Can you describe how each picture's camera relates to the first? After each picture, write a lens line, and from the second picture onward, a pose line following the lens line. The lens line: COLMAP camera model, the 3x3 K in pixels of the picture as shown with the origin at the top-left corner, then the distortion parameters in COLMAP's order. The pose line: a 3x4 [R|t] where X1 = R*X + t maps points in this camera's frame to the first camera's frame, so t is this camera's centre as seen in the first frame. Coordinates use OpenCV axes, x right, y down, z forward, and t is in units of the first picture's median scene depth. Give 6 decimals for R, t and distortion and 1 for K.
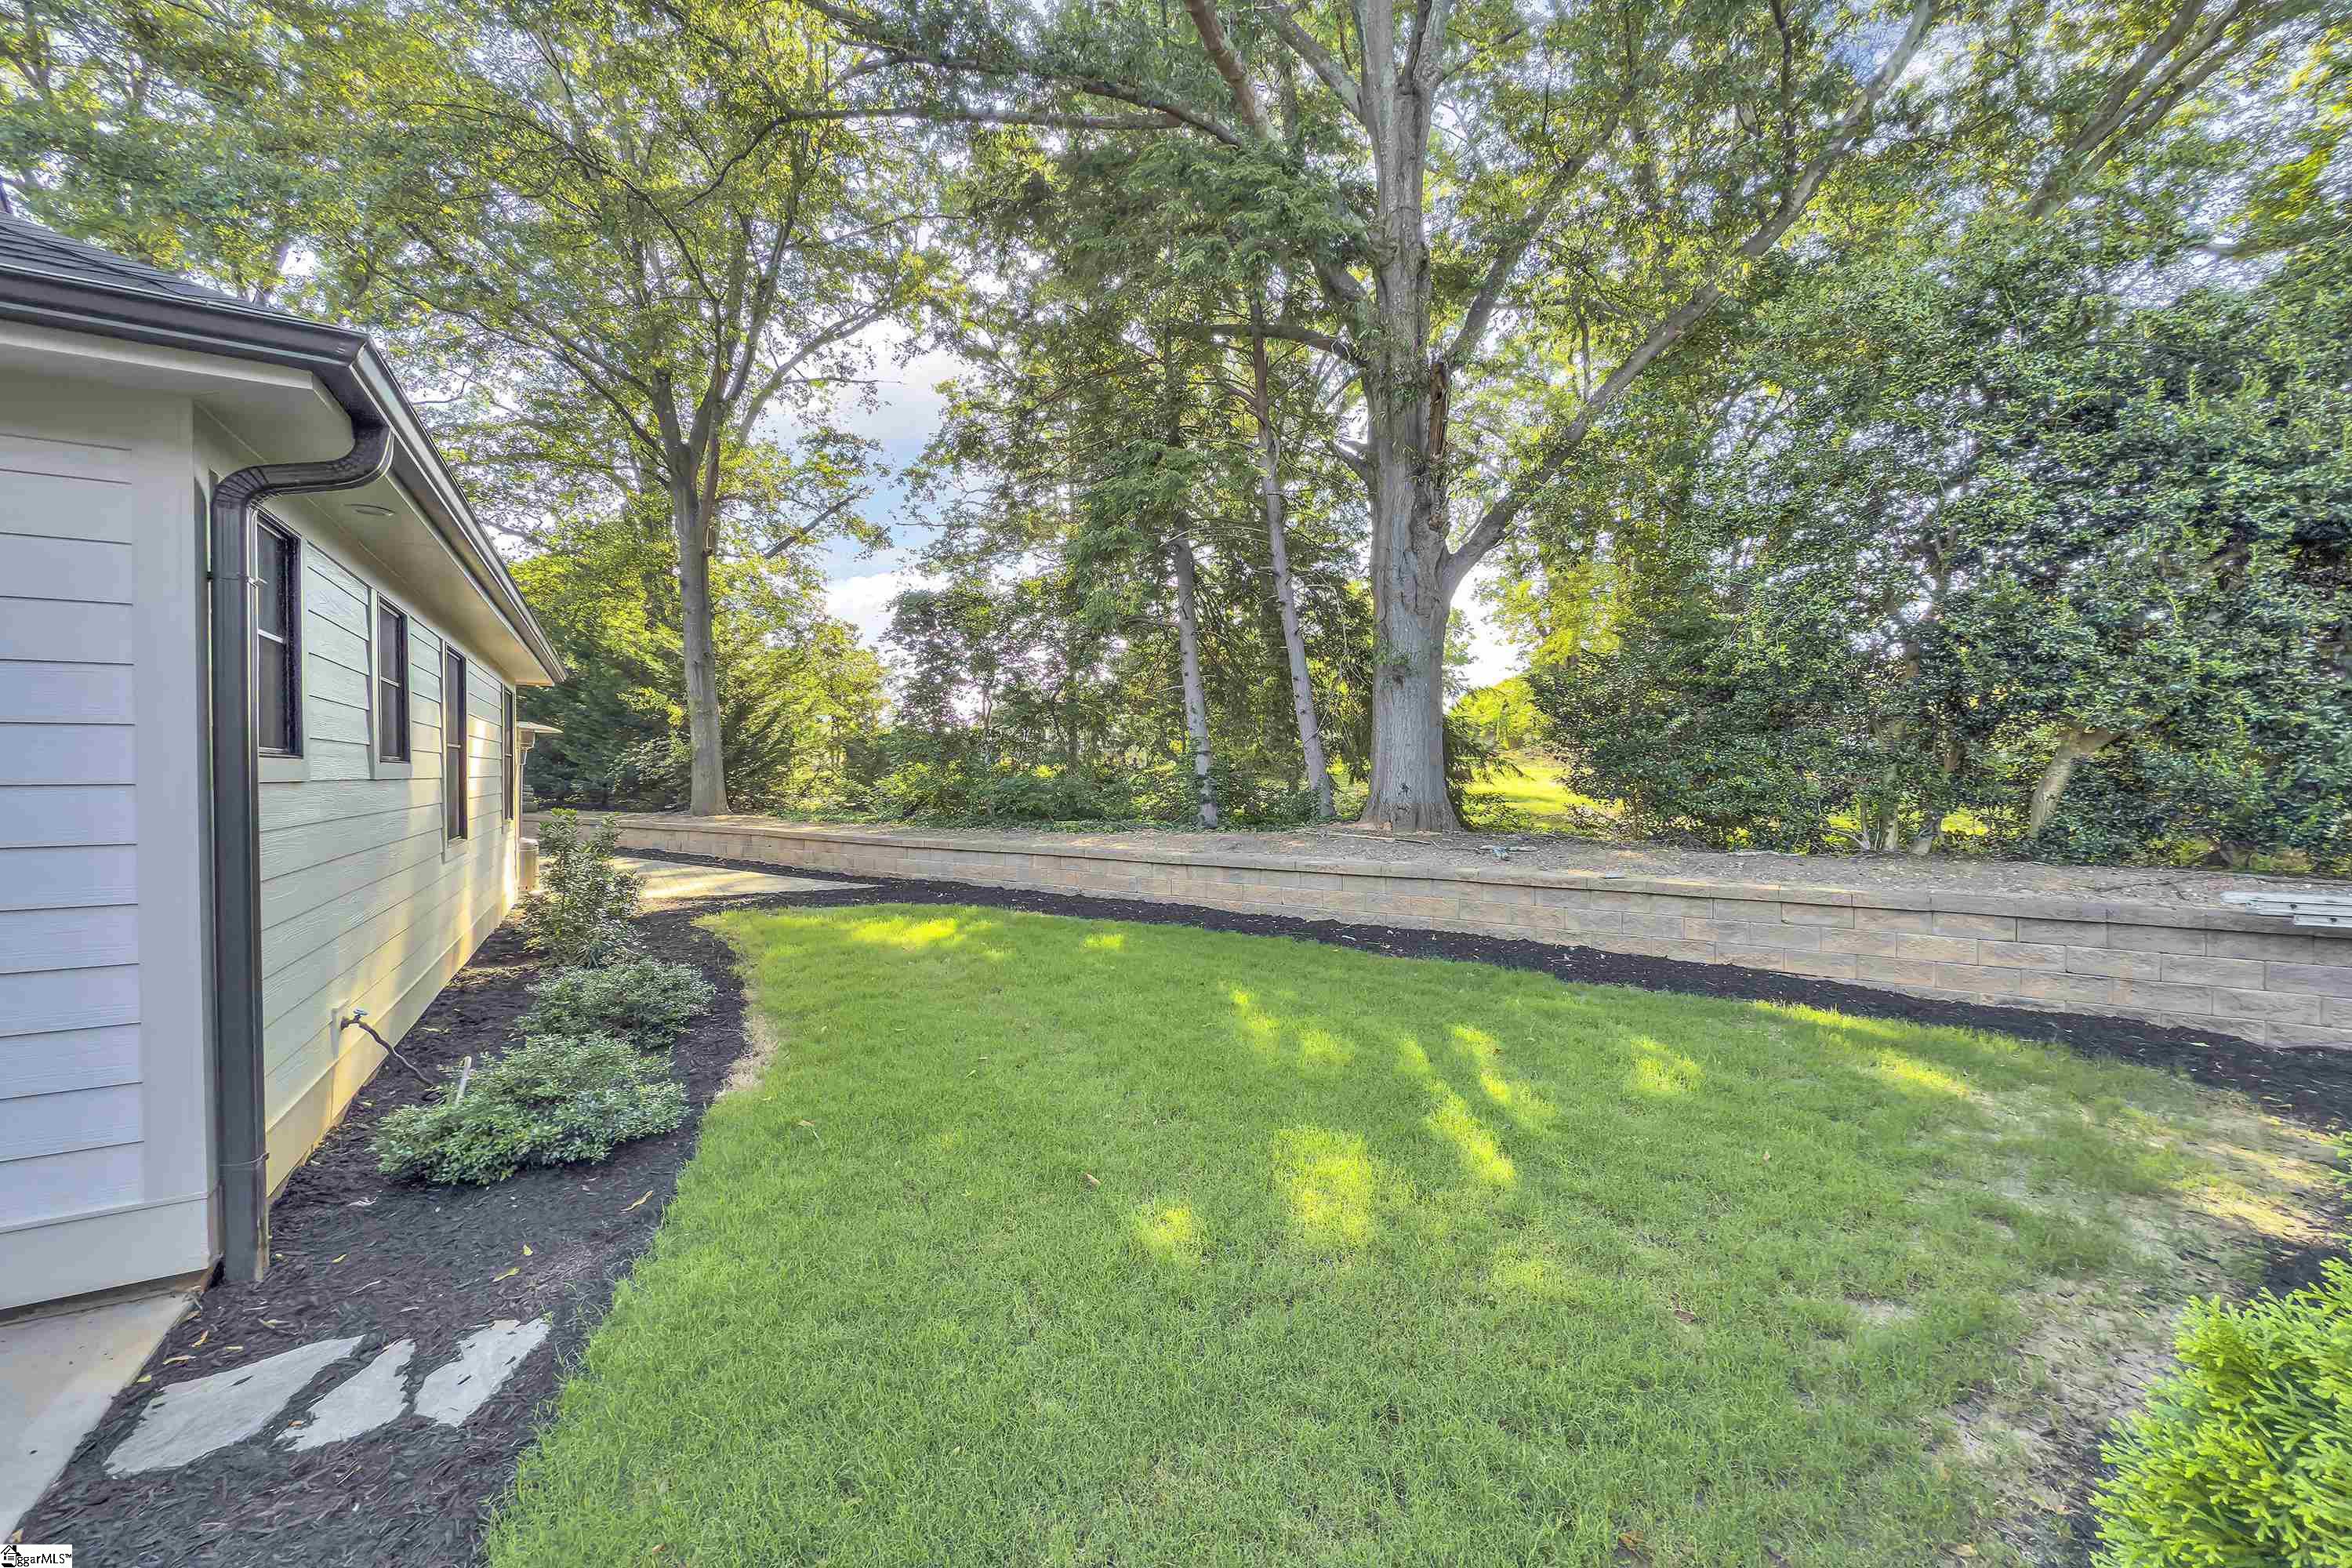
lens RADIAL K [[945.4, 0, 1187.5], [0, 945.4, 785.5], [0, 0, 1]] dist [-0.002223, -0.000150]
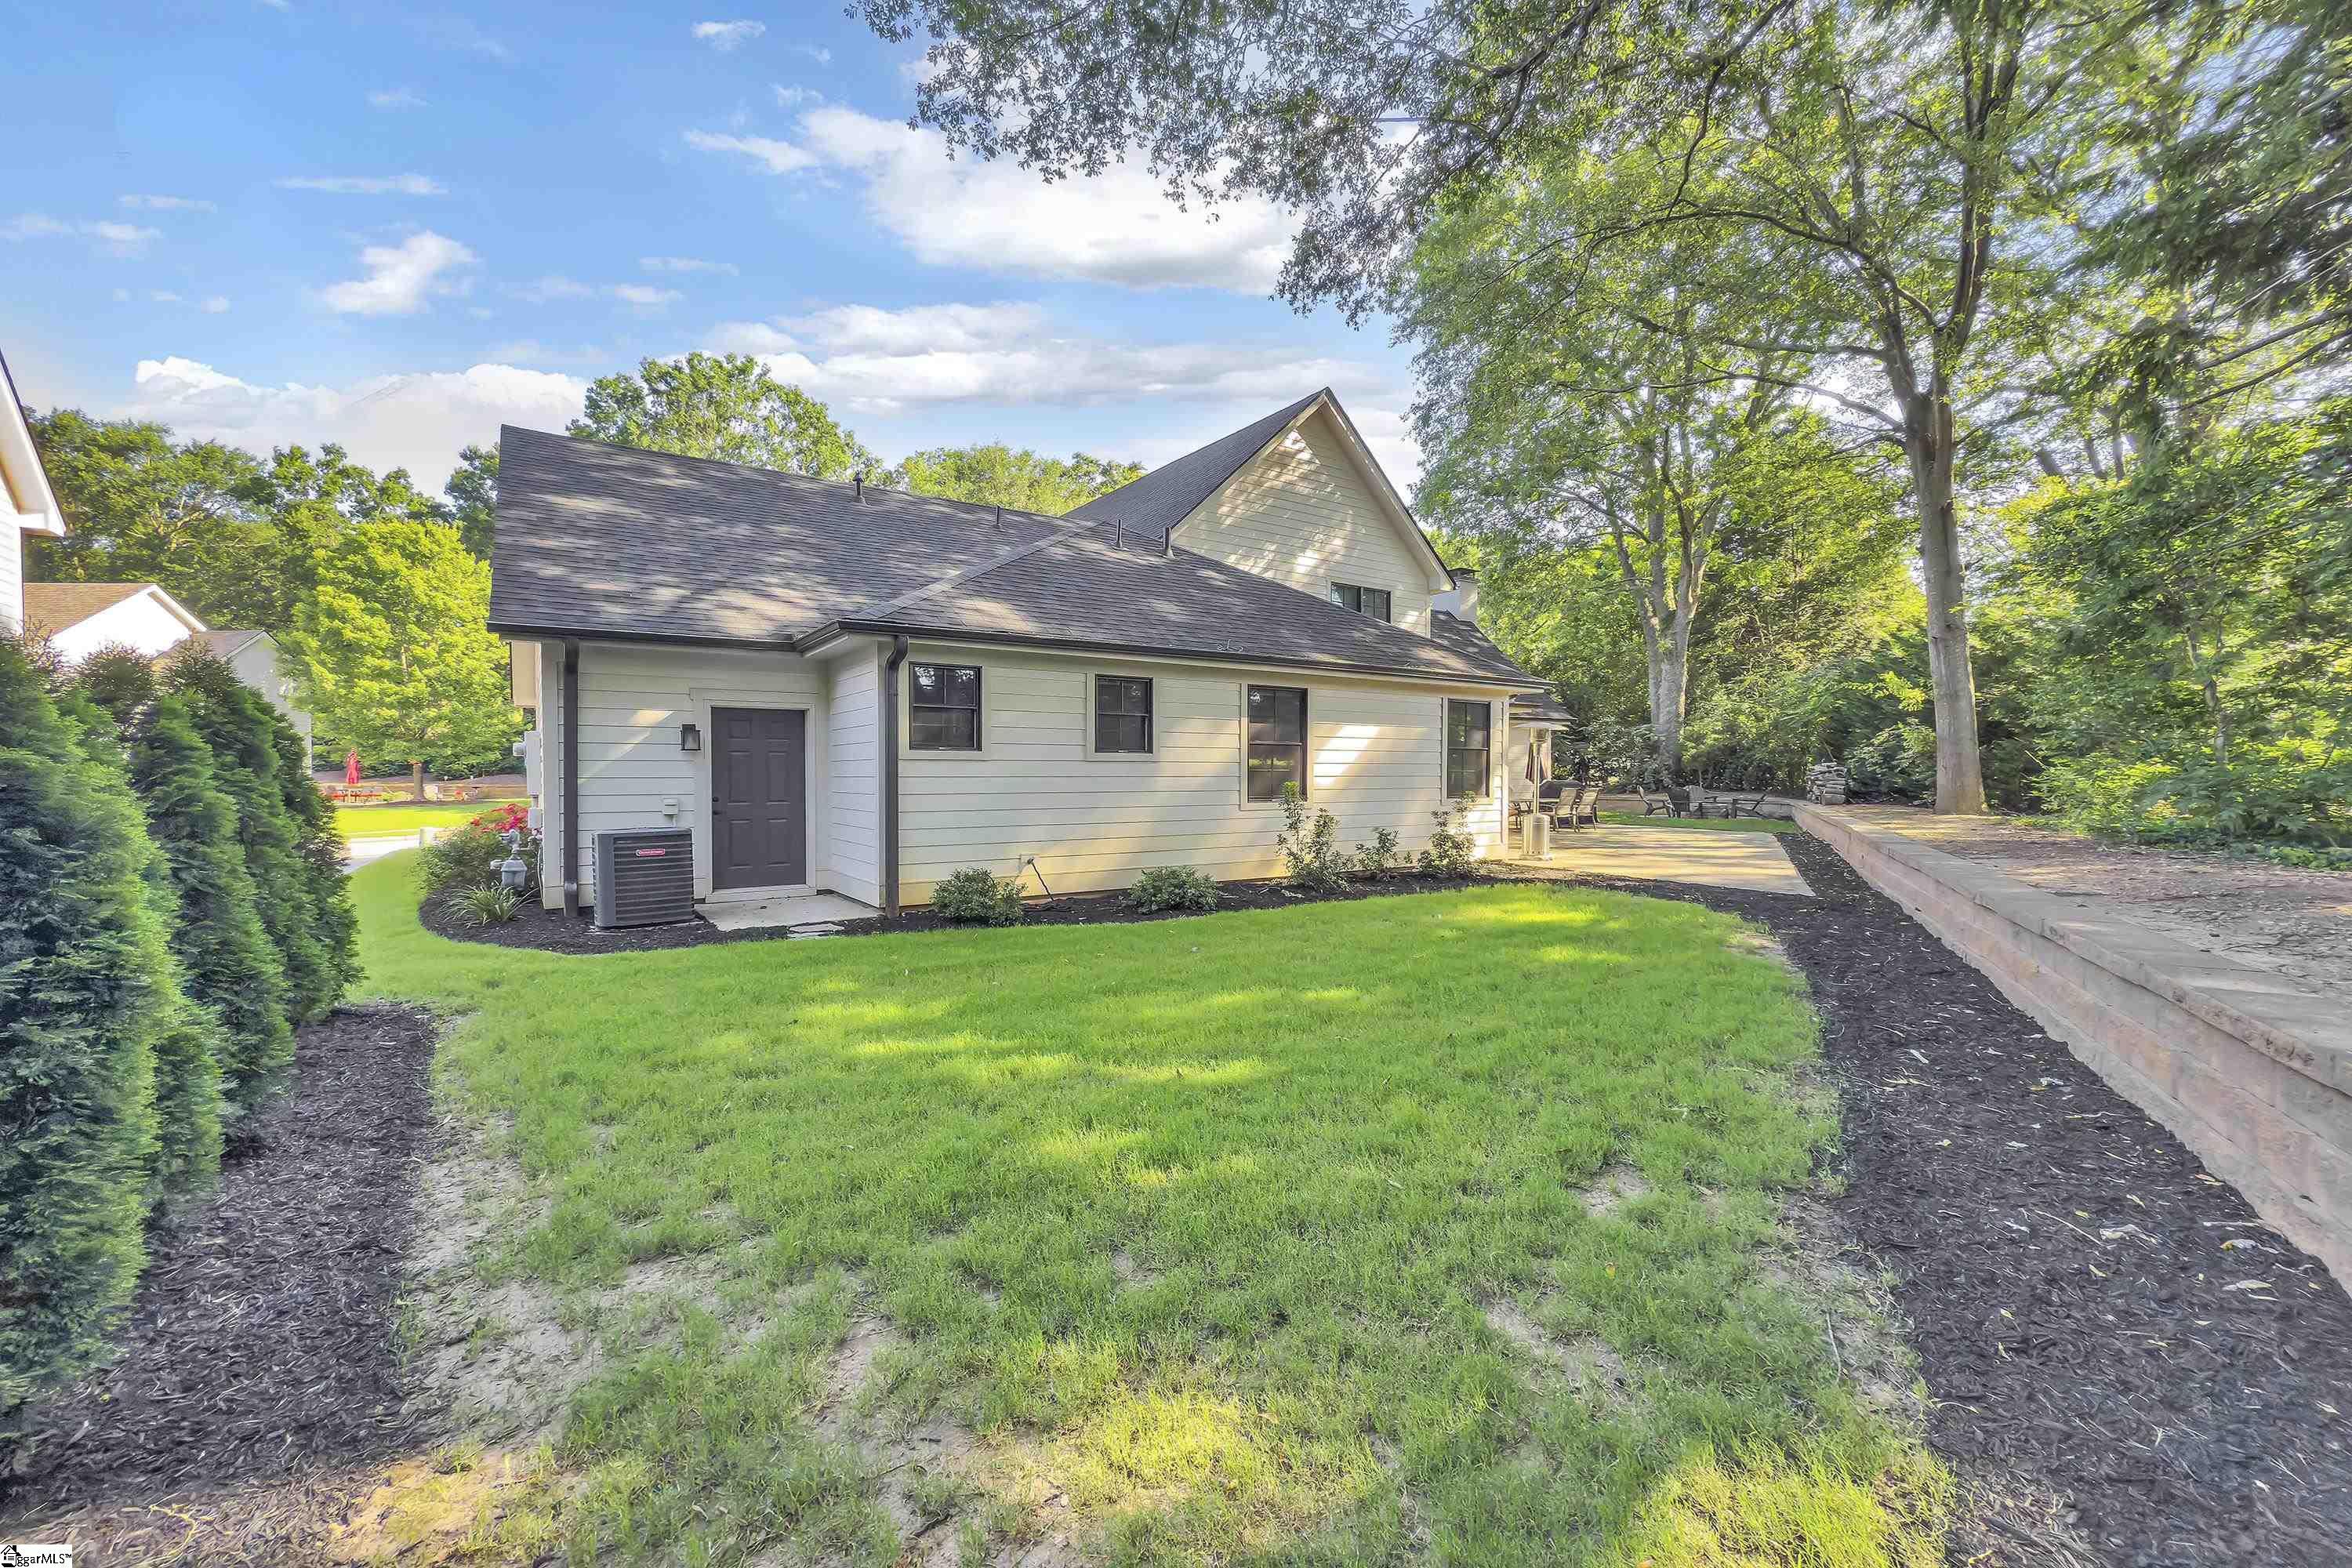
lens RADIAL K [[945.4, 0, 1187.1], [0, 945.4, 778.8], [0, 0, 1]] dist [-0.002223, -0.000150]
pose [[0.055256, 0.004801, -0.998461, 1.547614], [-0.011887, 0.999921, 0.004150, 0.030447], [0.998401, 0.011639, 0.055309, 1.272487]]
